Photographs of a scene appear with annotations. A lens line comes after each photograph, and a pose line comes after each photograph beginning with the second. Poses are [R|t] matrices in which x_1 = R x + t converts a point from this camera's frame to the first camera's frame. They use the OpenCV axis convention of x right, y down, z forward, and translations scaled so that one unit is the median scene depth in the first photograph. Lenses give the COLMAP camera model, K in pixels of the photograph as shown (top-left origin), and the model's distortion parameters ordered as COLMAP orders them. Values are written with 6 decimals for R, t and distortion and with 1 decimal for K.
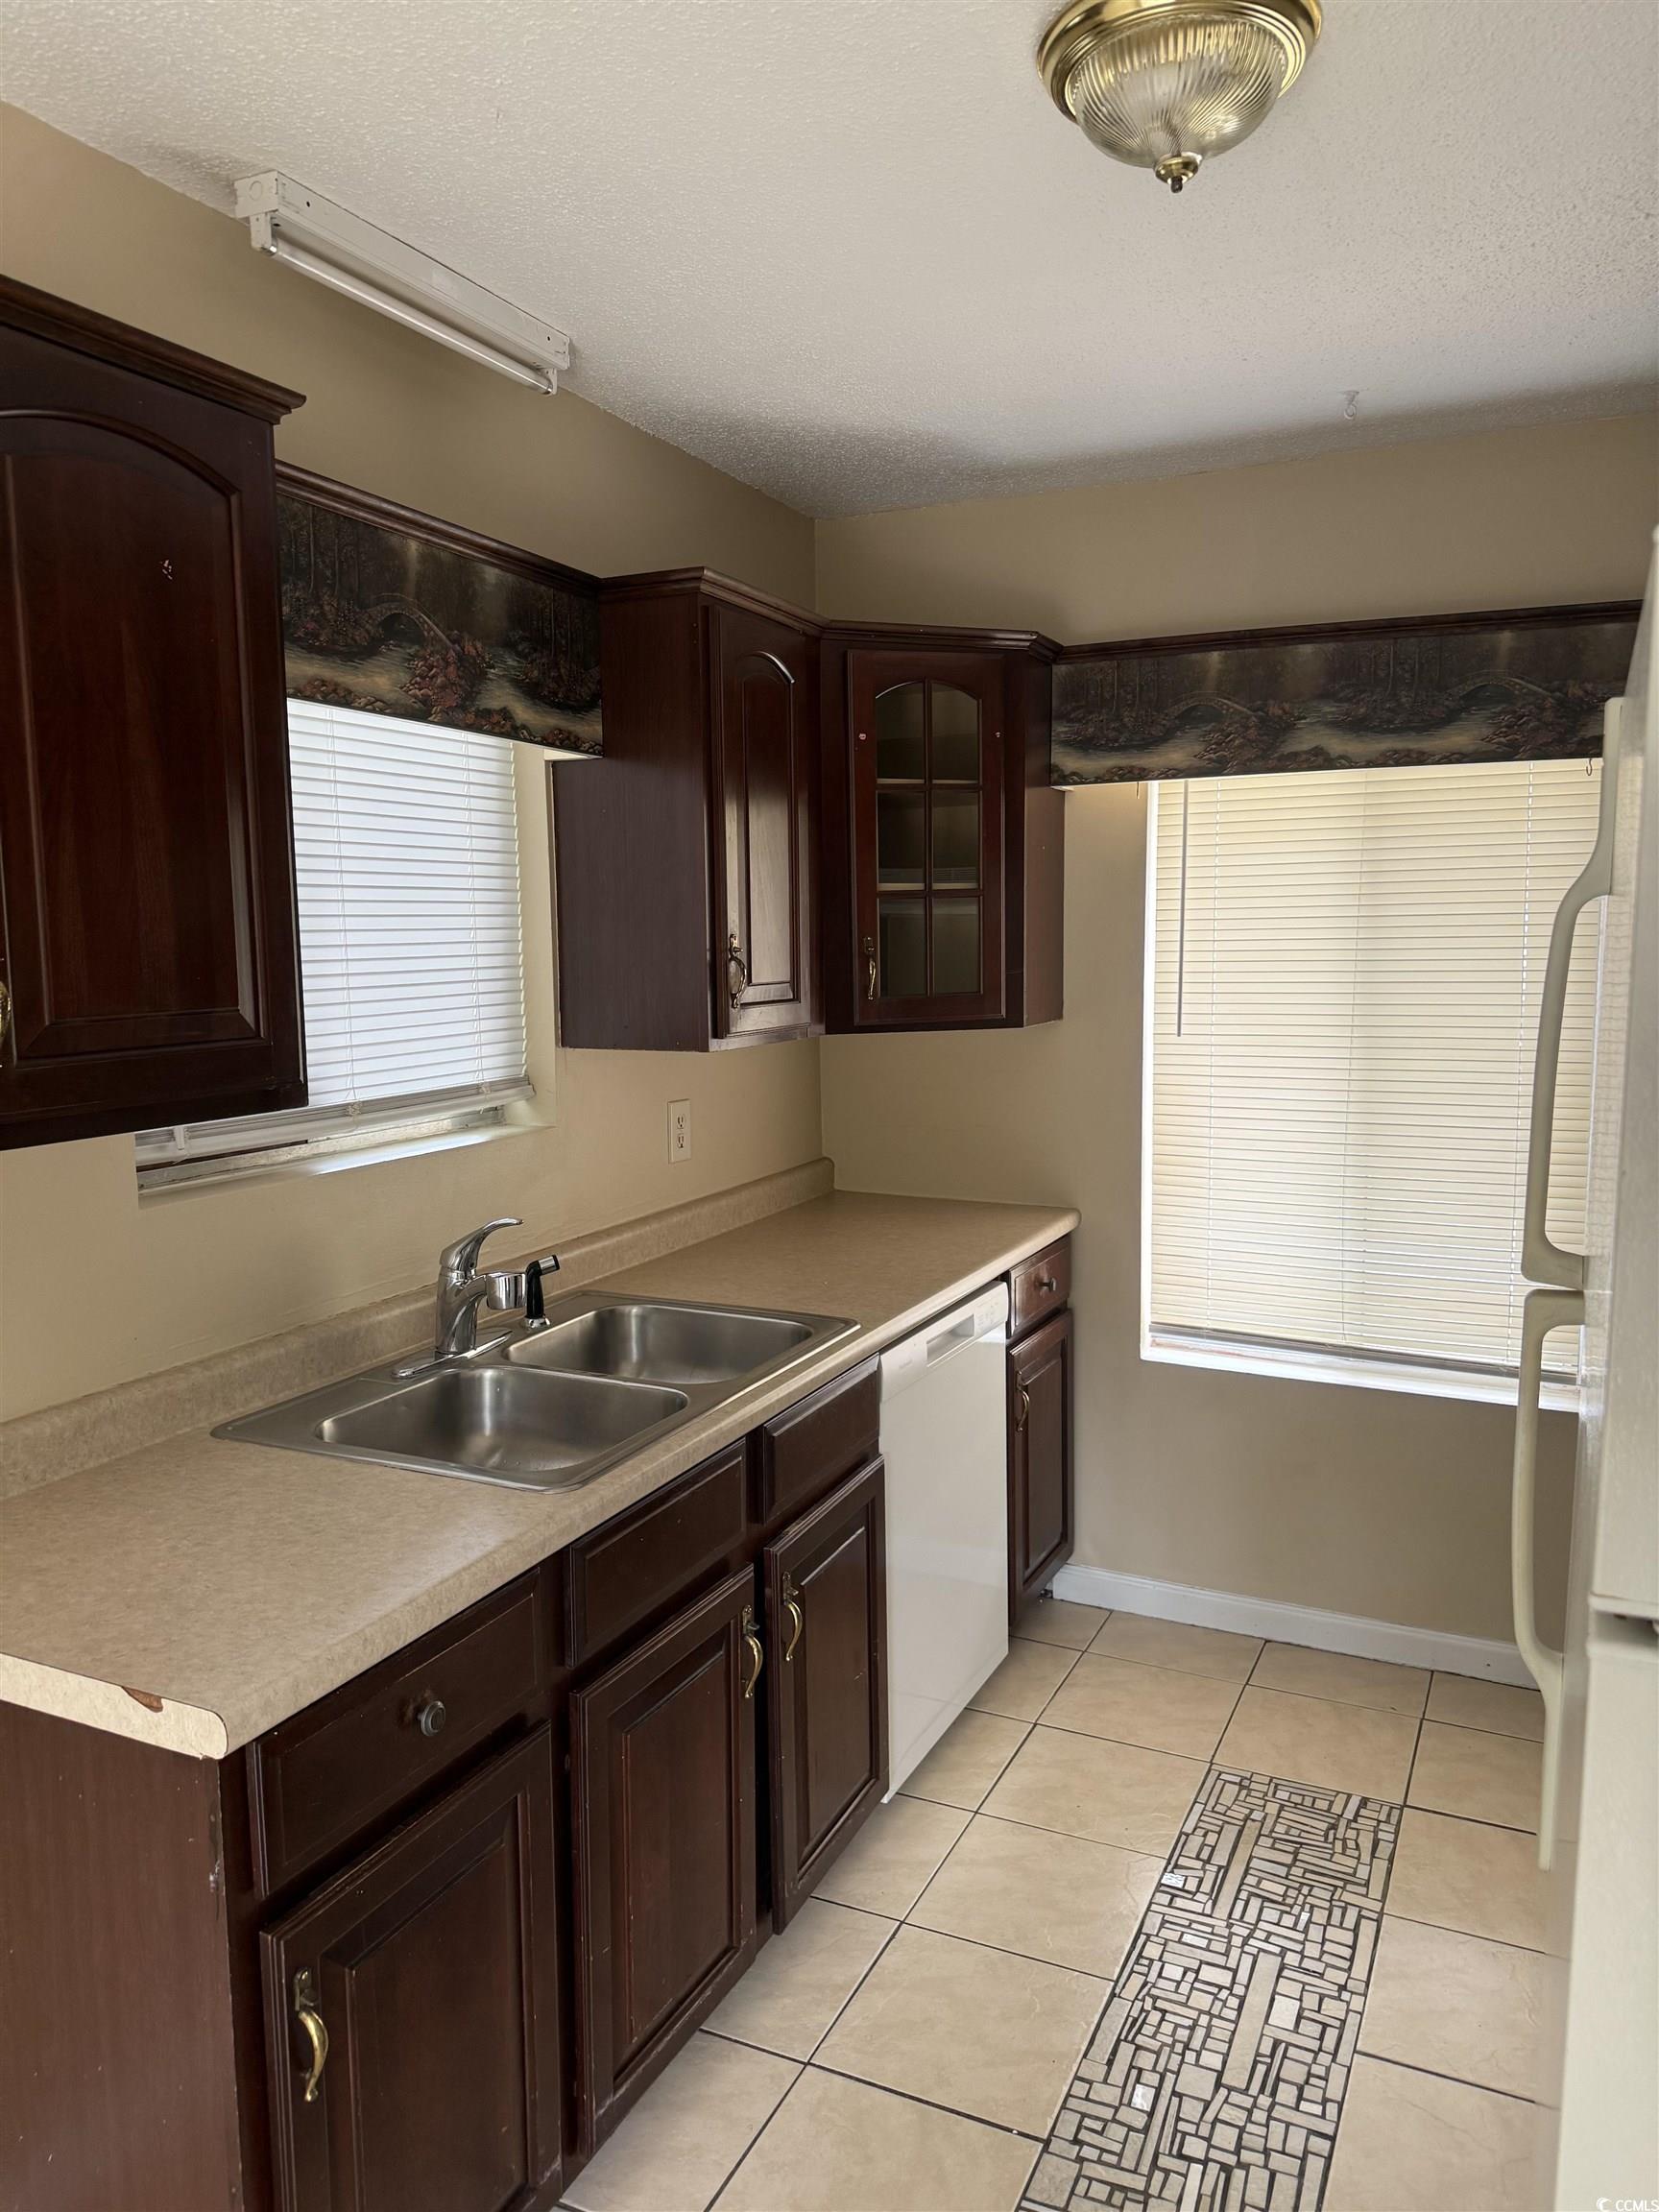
lens RADIAL K [[1540.1, 0, 849.7], [0, 1540.1, 1109.3], [0, 0, 1]] dist [-0.000426, -0.012175]
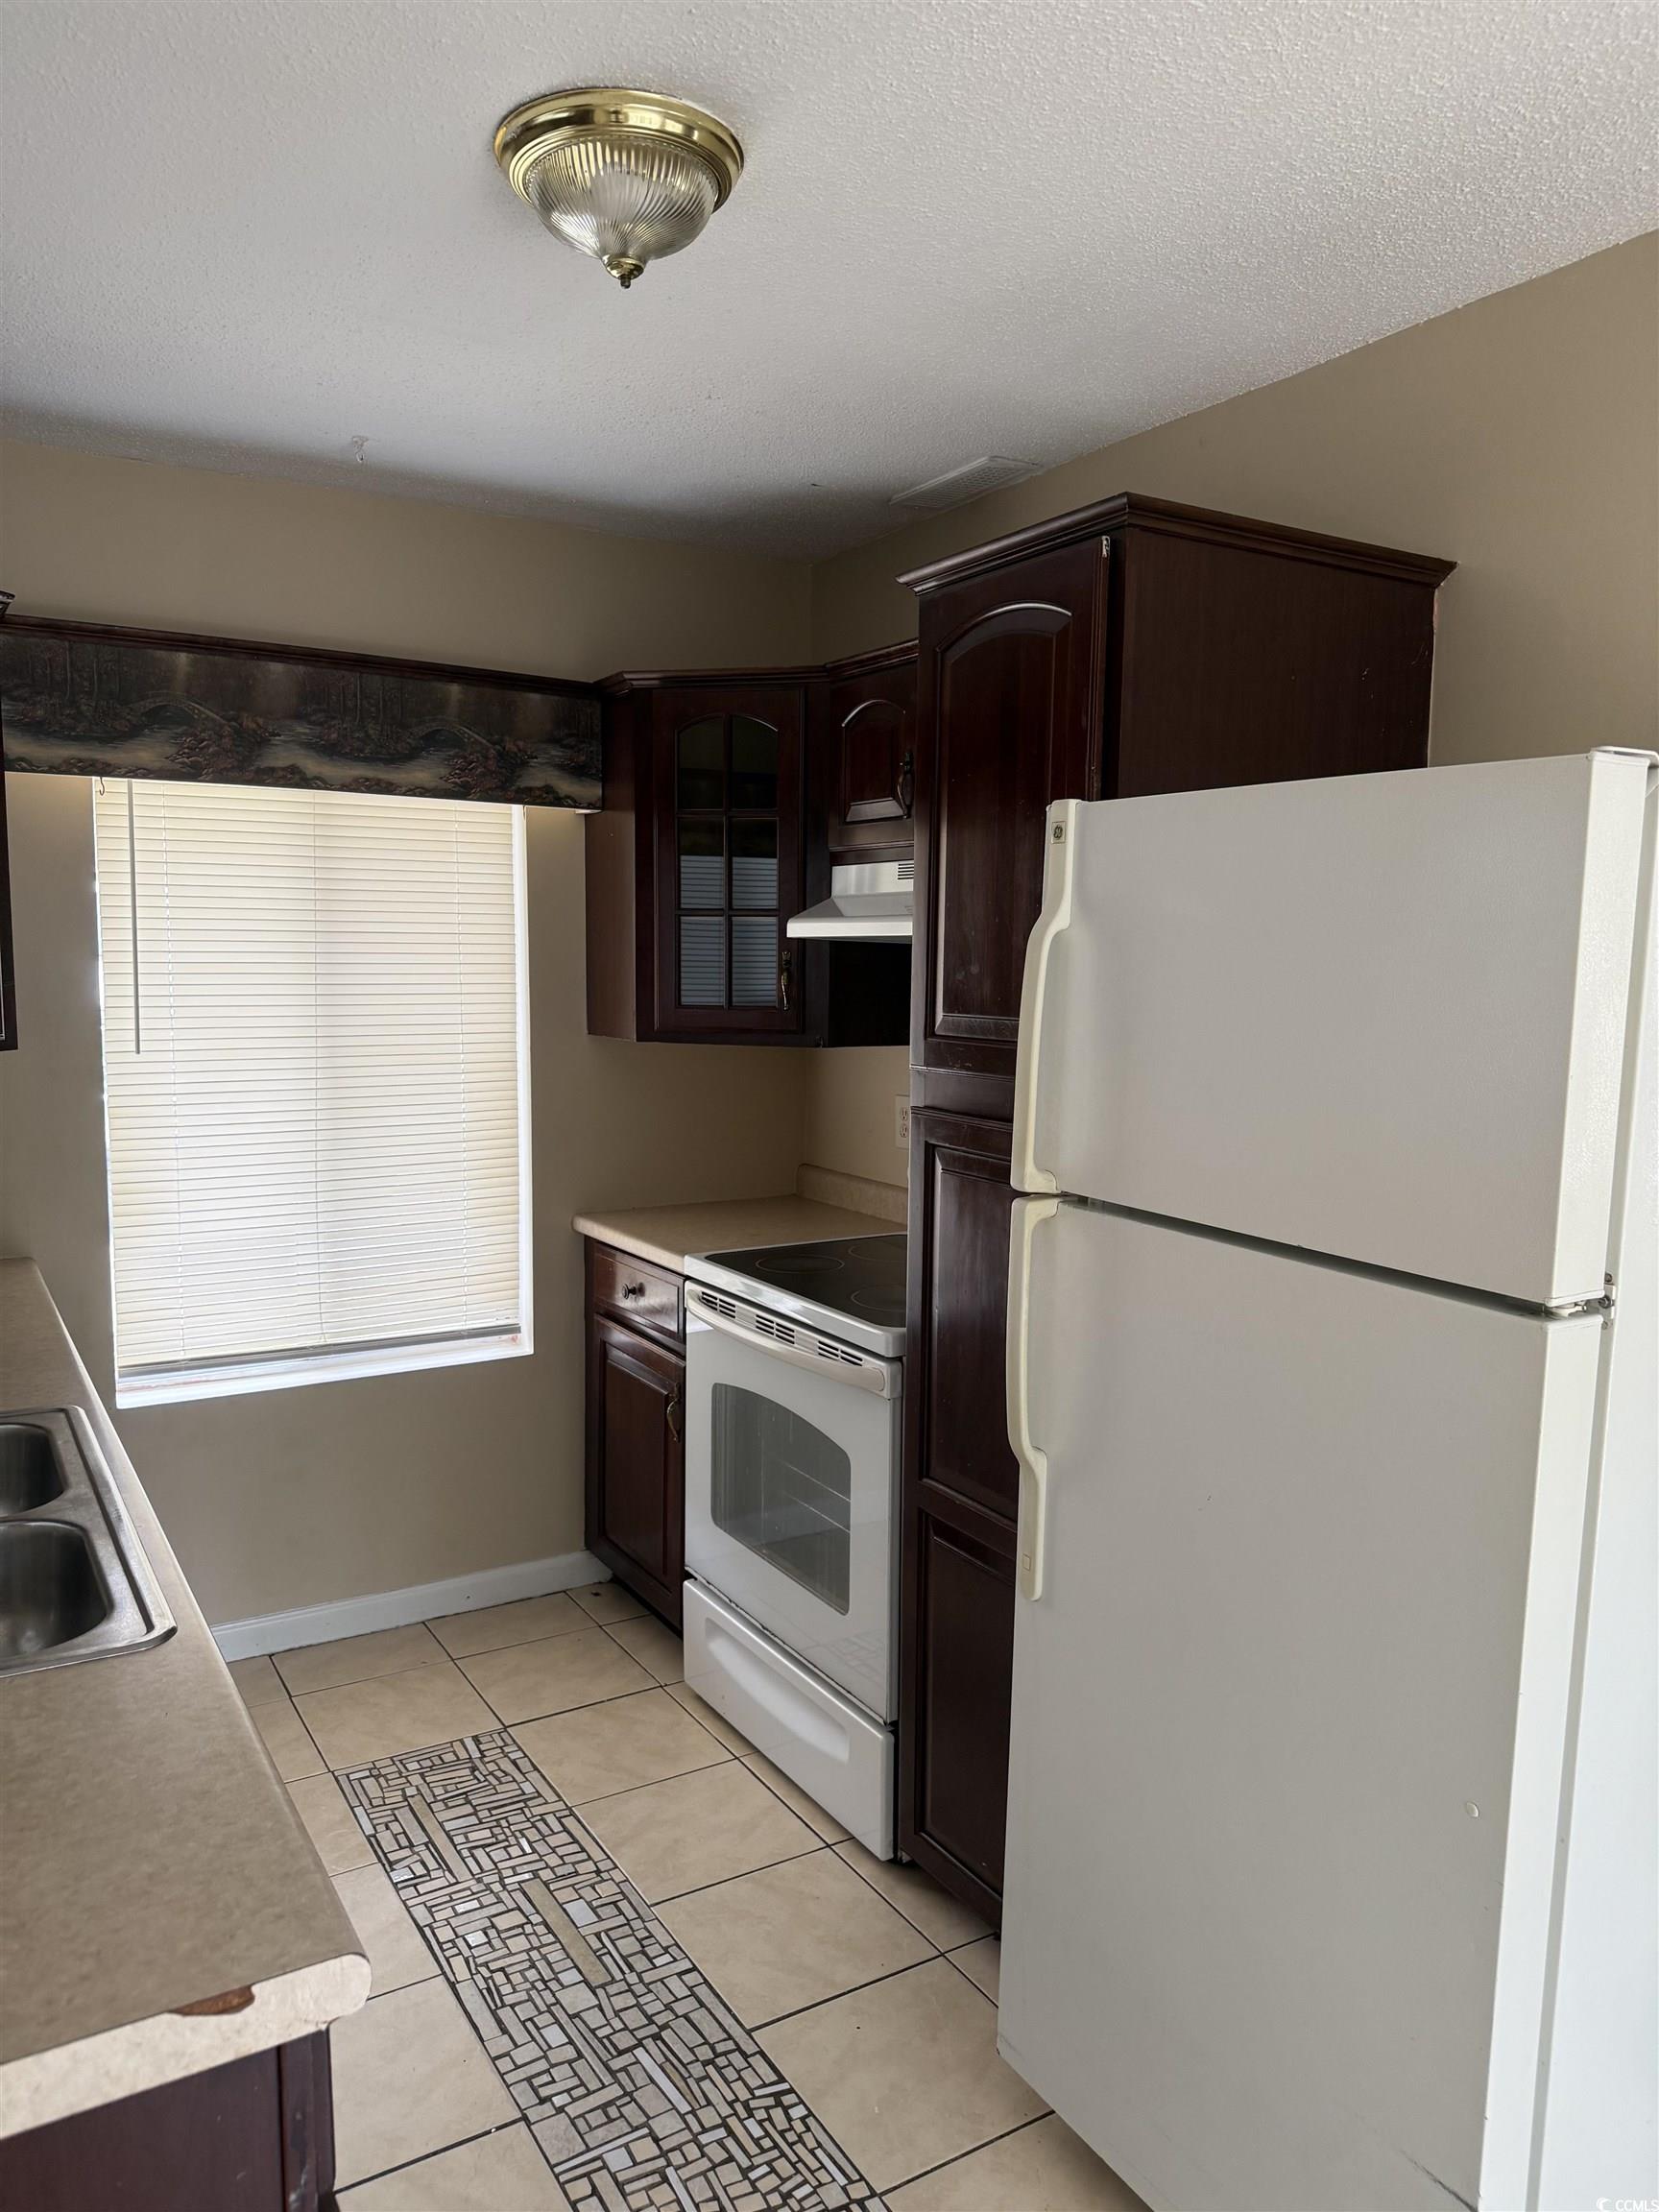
lens RADIAL K [[1528.3, 0, 820.1], [0, 1528.3, 1118.9], [0, 0, 1]] dist [-0.001437, -0.010373]
pose [[0.553078, -0.072695, 0.829952, -0.472797], [0.075725, 0.996449, 0.036816, -0.015327], [-0.829681, 0.042486, 0.556619, 0.199697]]
